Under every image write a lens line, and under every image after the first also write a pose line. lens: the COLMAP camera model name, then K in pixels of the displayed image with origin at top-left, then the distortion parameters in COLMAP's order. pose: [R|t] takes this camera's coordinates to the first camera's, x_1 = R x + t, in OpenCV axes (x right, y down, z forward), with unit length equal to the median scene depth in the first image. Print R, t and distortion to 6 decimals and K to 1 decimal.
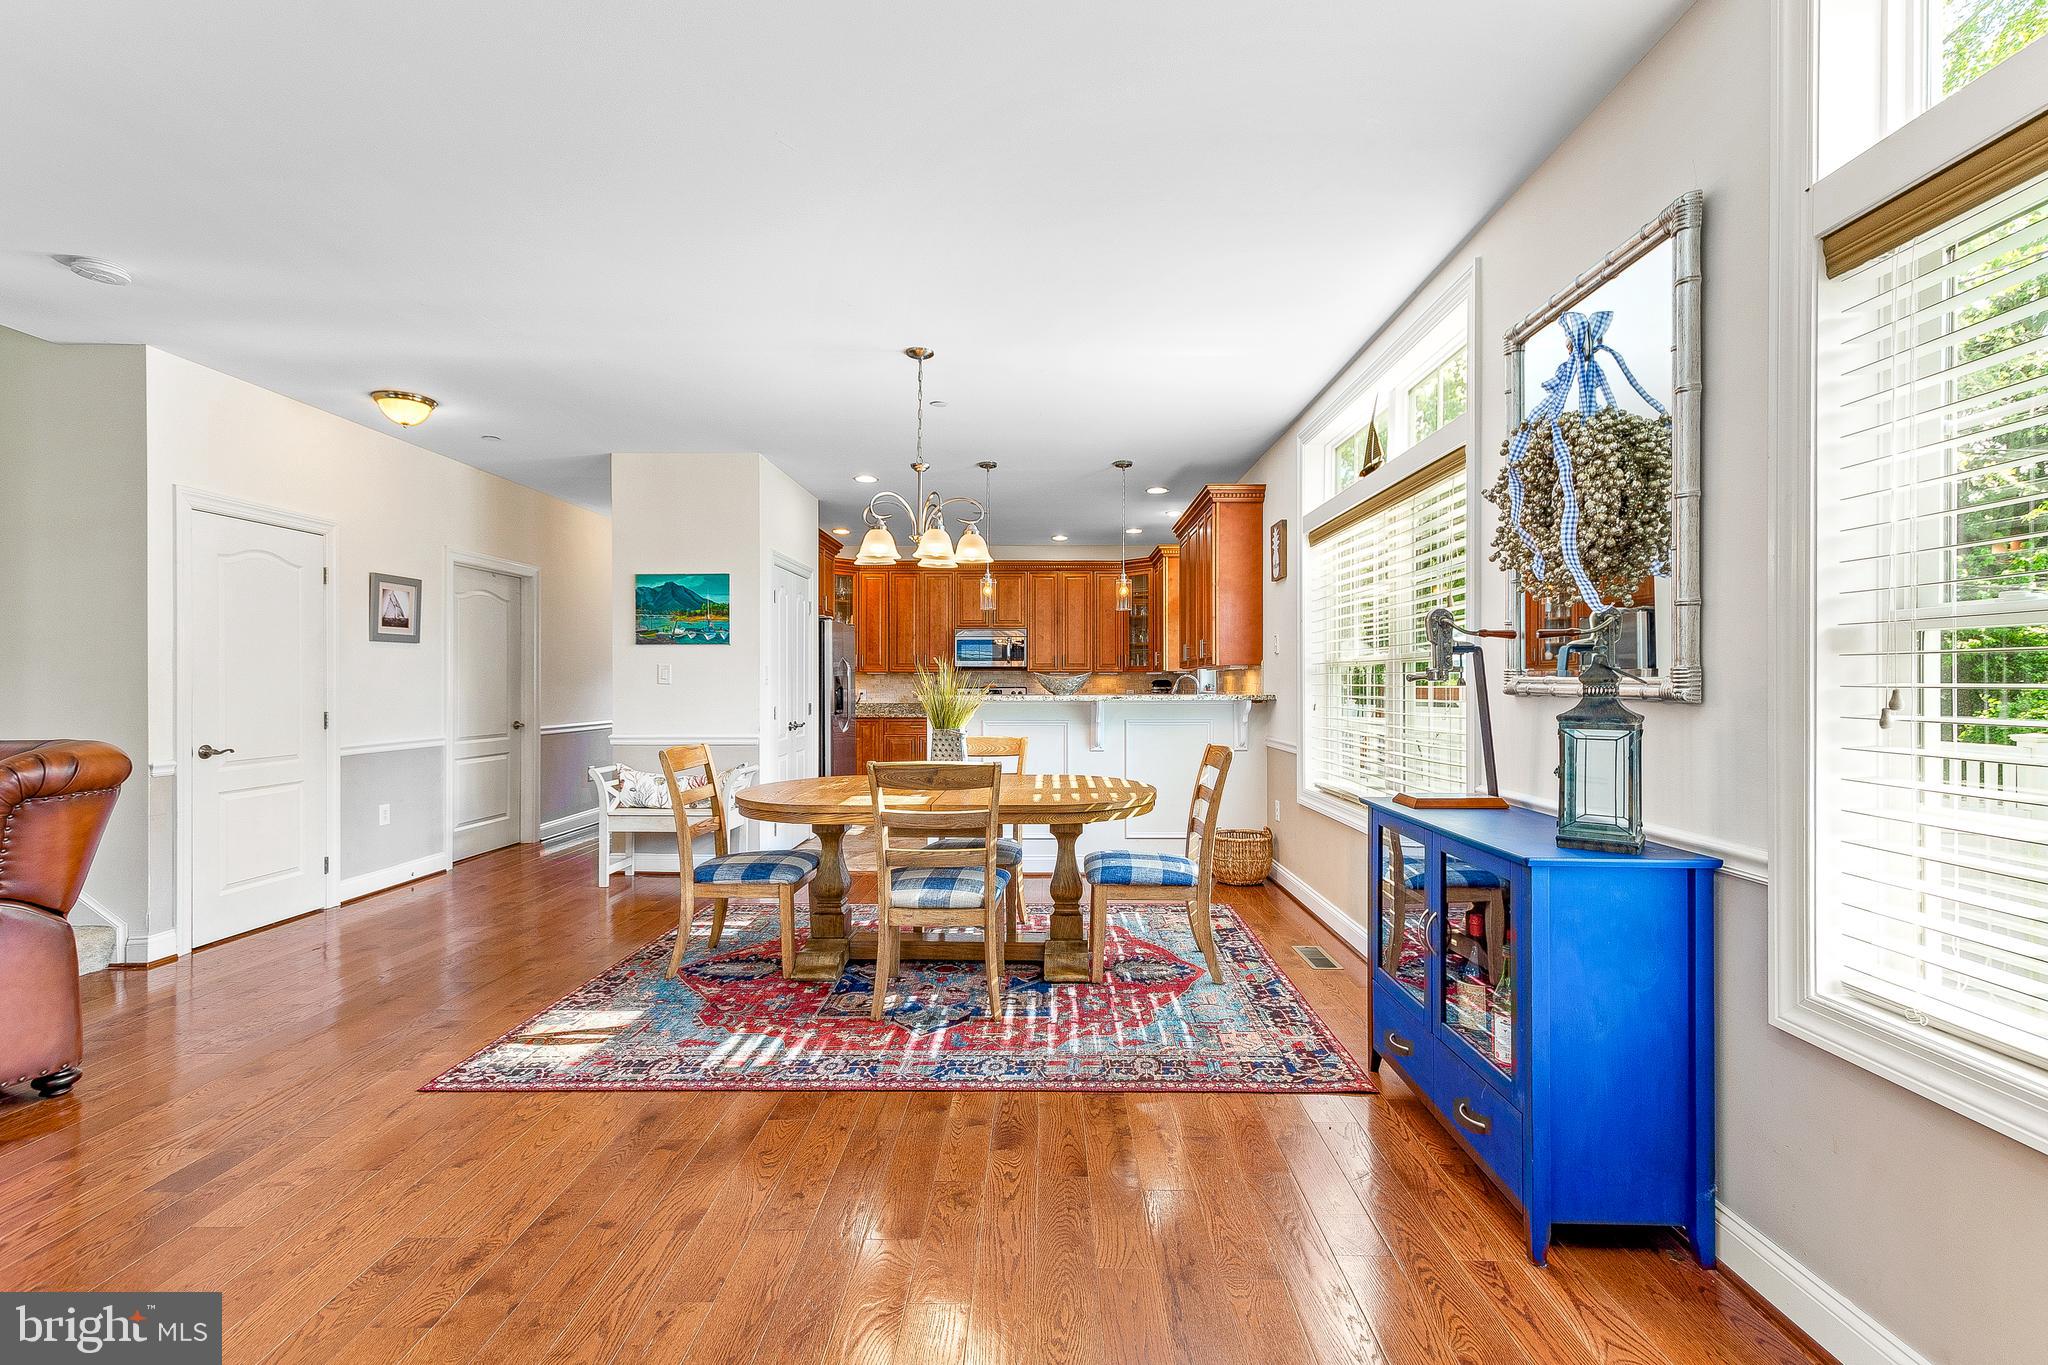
lens RADIAL K [[897.8, 0, 1031.4], [0, 897.8, 685.2], [0, 0, 1]] dist [0.021607, -0.004259]
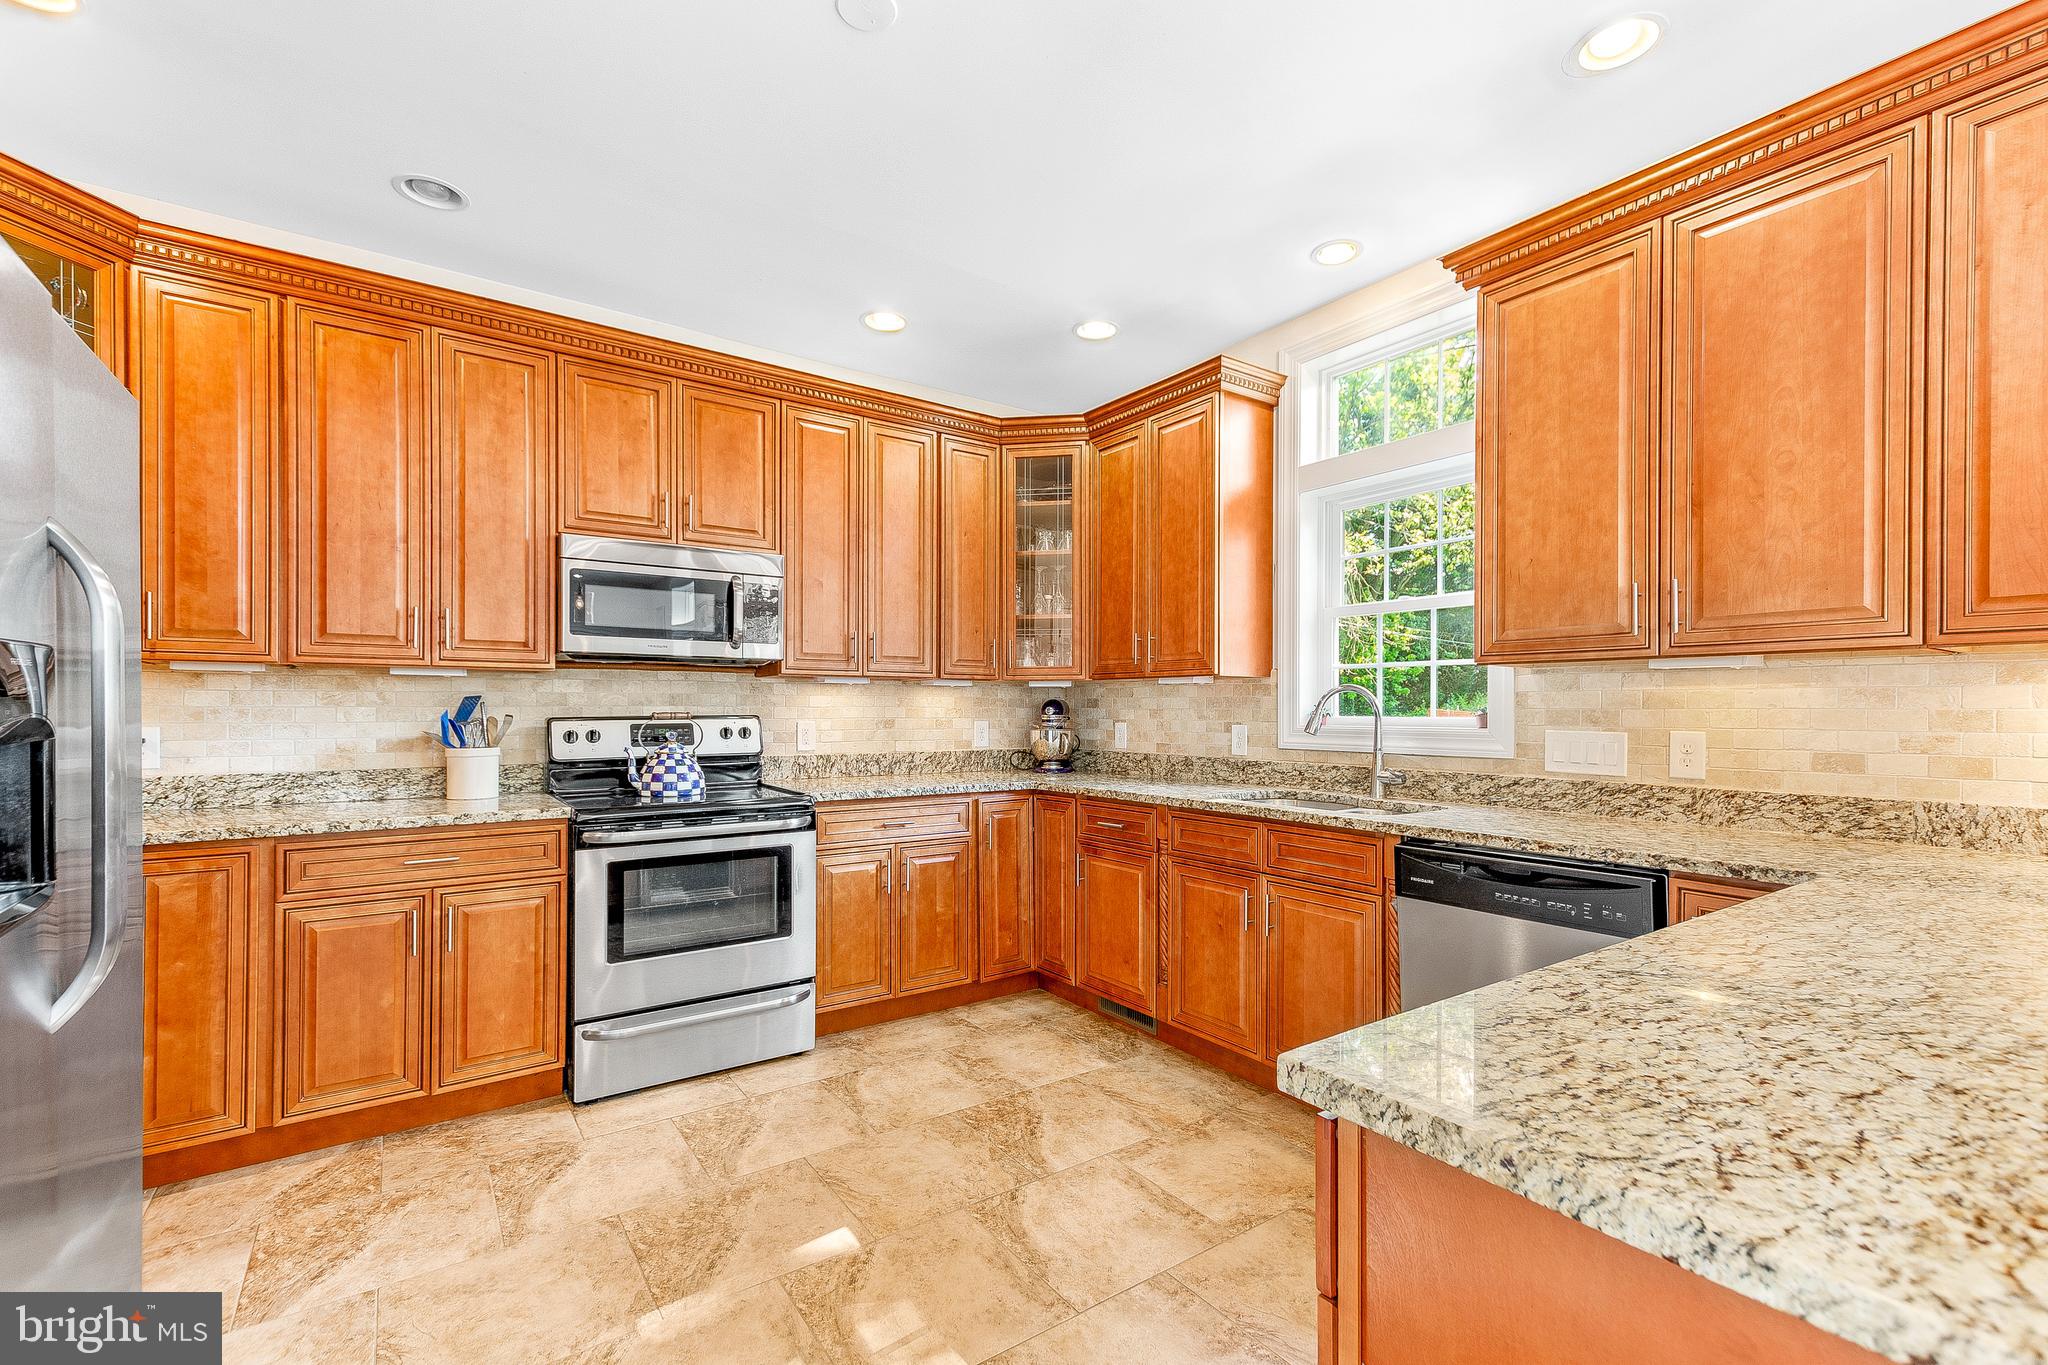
lens RADIAL K [[890.9, 0, 1031.1], [0, 890.9, 695.5], [0, 0, 1]] dist [0.019061, -0.003743]
pose [[0.807074, 0.011247, 0.590344, -0.326563], [-0.001265, 0.999849, -0.017318, -0.000463], [-0.590449, 0.013230, 0.806966, 1.543965]]
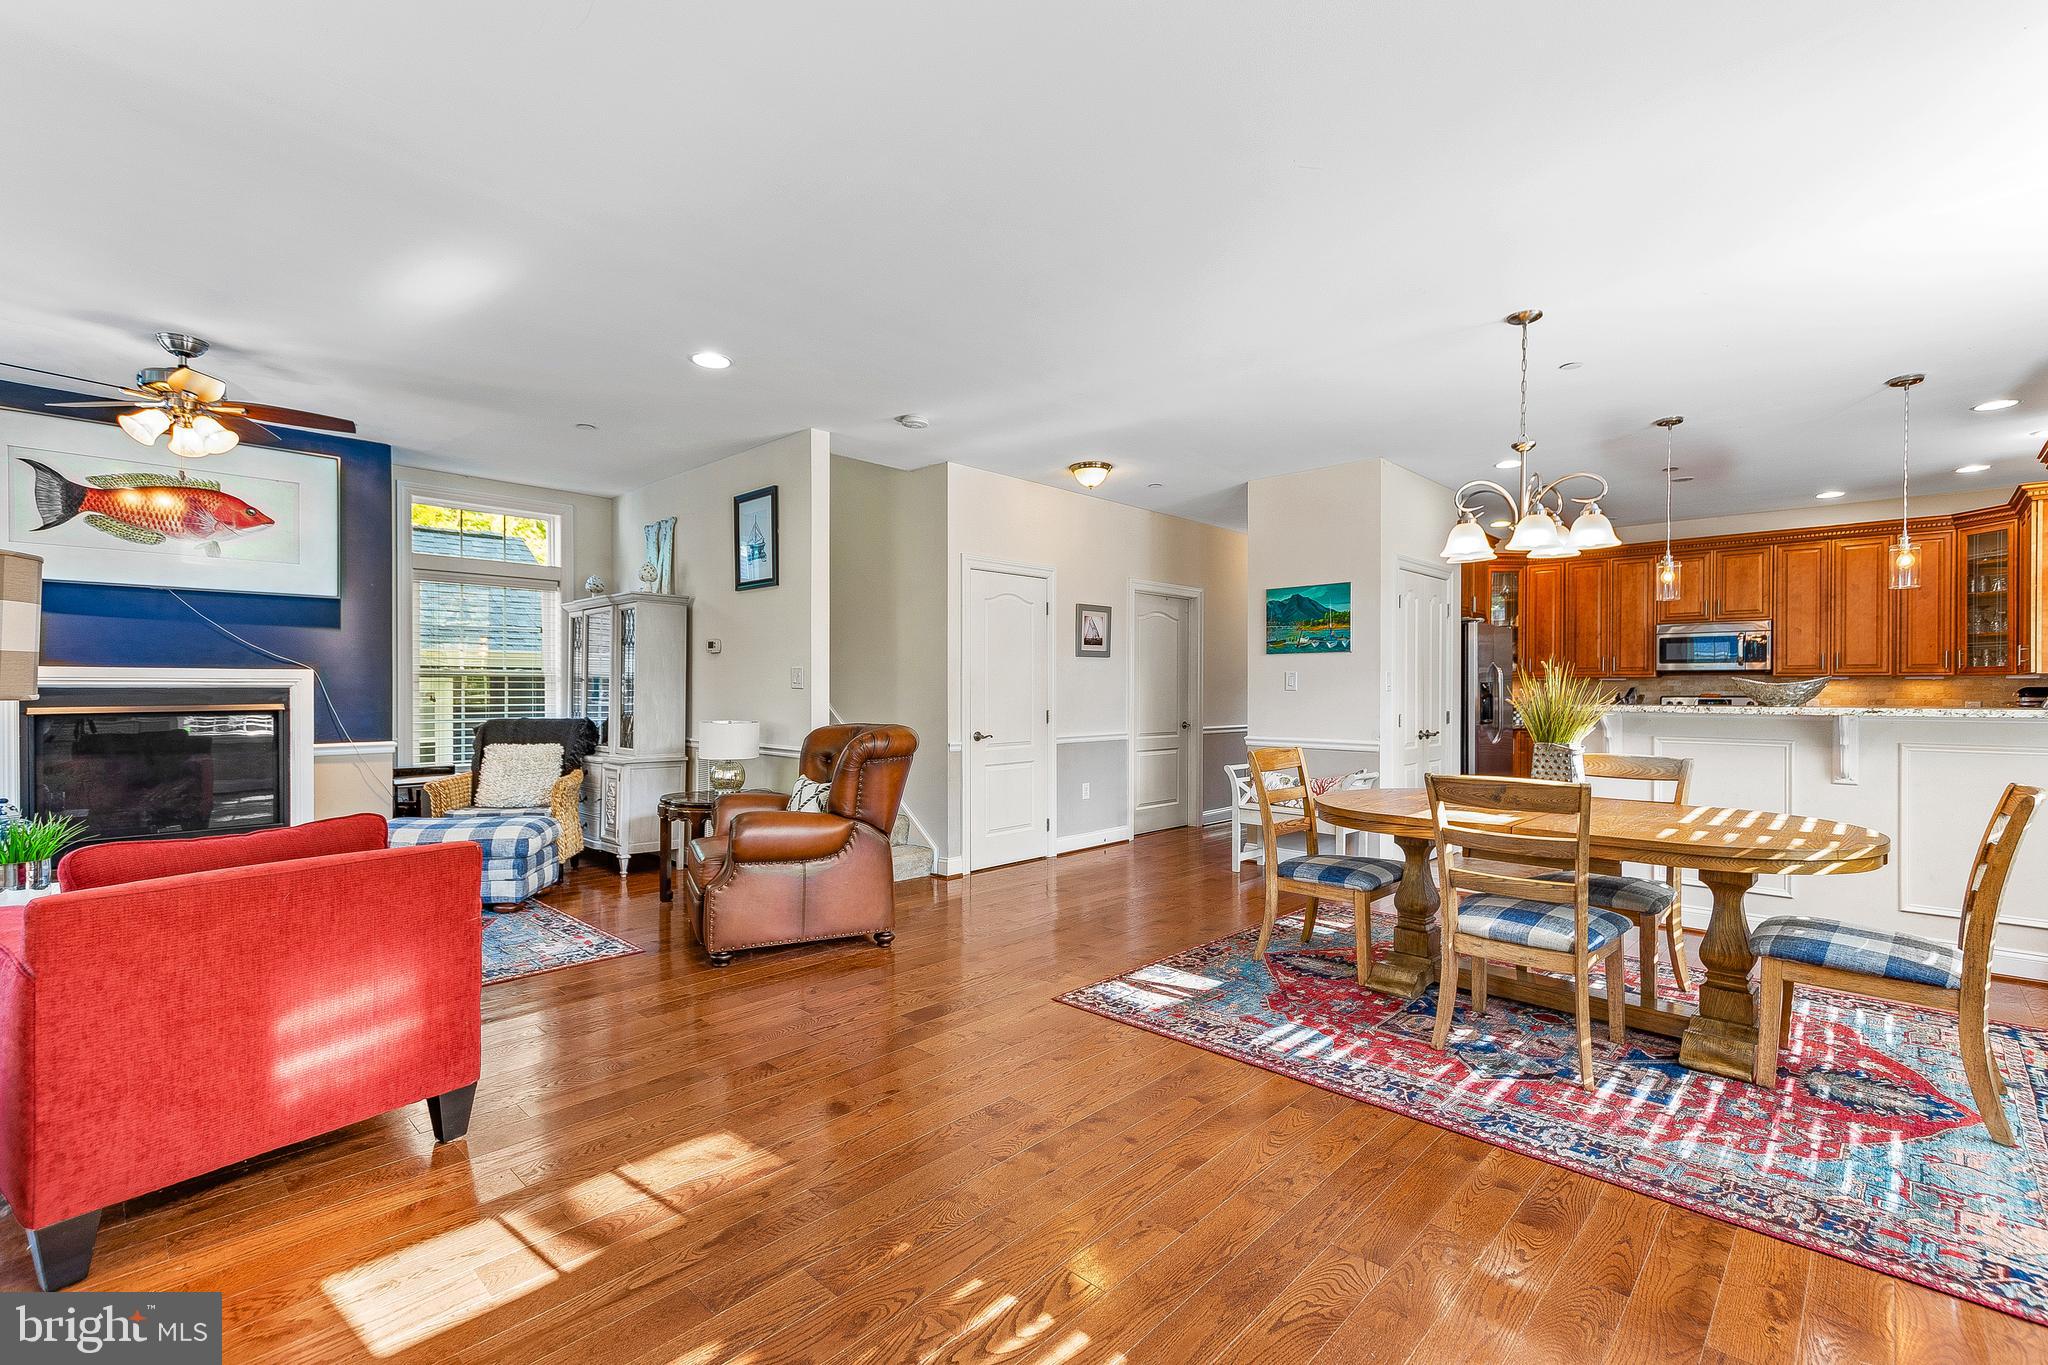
lens RADIAL K [[890.9, 0, 1031.1], [0, 890.9, 695.5], [0, 0, 1]] dist [0.019061, -0.003743]
pose [[0.735130, 0.007028, -0.677890, 0.122859], [-0.004594, 0.999975, 0.005386, 0.000472], [0.677910, -0.000846, 0.735144, 0.021945]]
